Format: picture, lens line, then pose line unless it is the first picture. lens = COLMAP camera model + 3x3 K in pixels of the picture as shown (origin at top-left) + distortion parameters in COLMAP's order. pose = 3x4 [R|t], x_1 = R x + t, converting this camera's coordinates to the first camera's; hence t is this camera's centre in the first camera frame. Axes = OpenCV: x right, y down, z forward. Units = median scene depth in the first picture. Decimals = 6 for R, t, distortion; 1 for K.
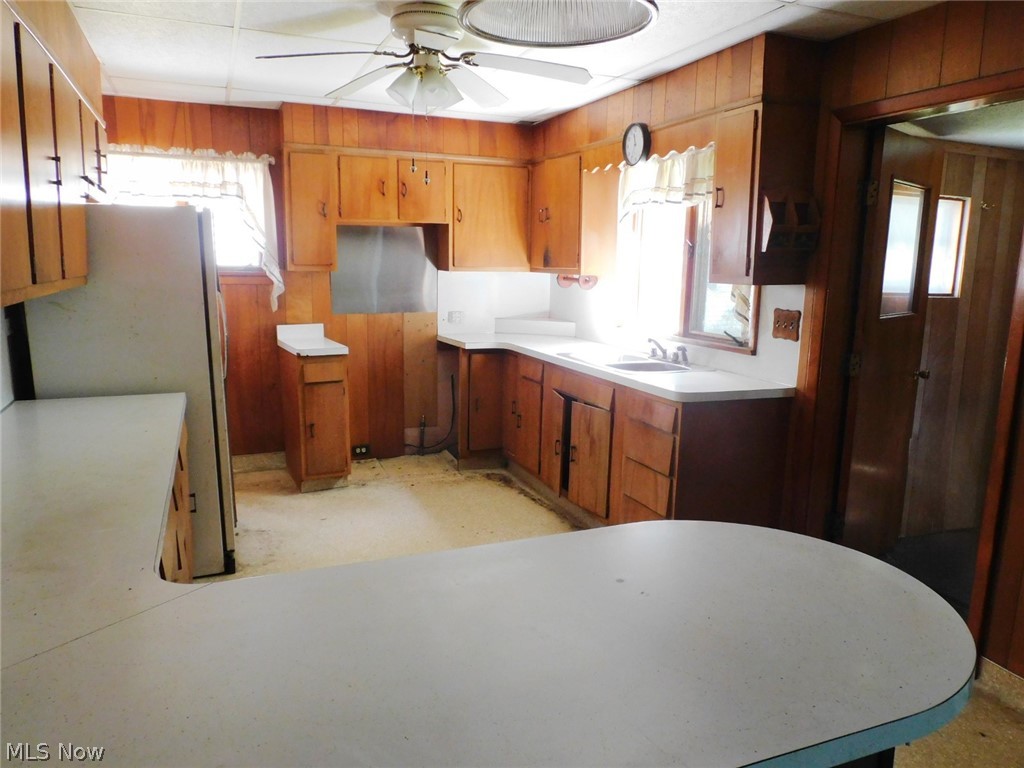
lens RADIAL K [[731.9, 0, 512.0], [0, 731.9, 384.0], [0, 0, 1]] dist [-0.005330, 0.002207]
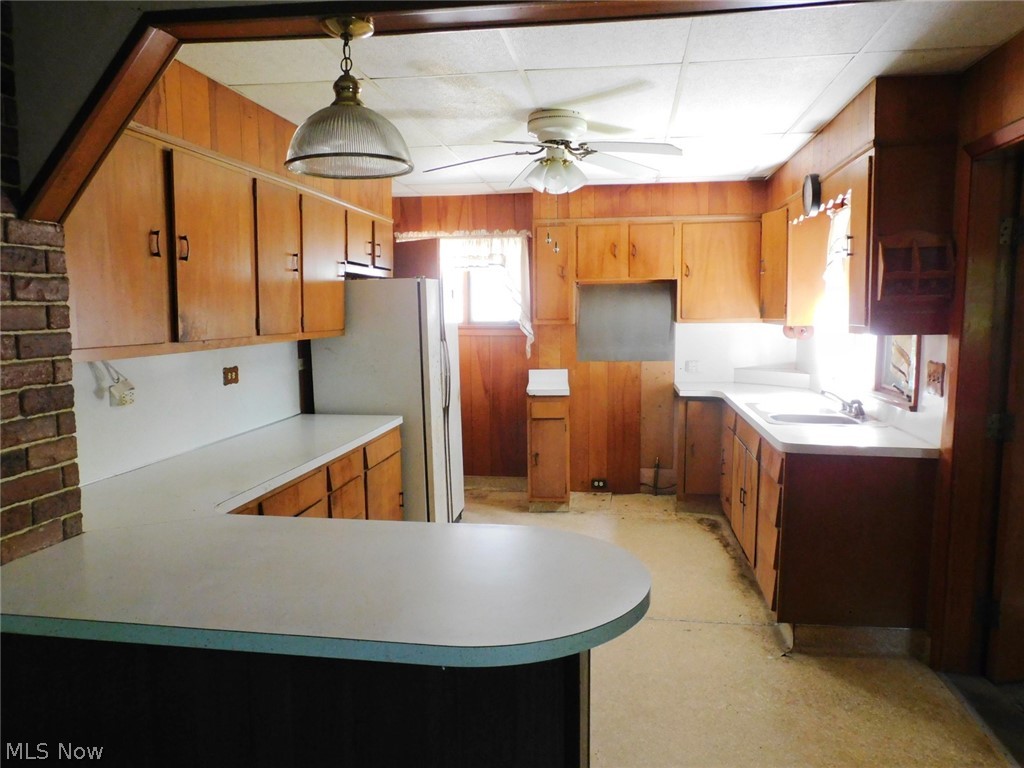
lens RADIAL K [[731.9, 0, 512.0], [0, 731.9, 384.0], [0, 0, 1]] dist [-0.005330, 0.002207]
pose [[0.853673, 0.031905, -0.519830, 0.283261], [-0.067929, 0.996416, -0.050399, 0.005010], [0.516360, 0.078336, 0.852781, -0.030374]]
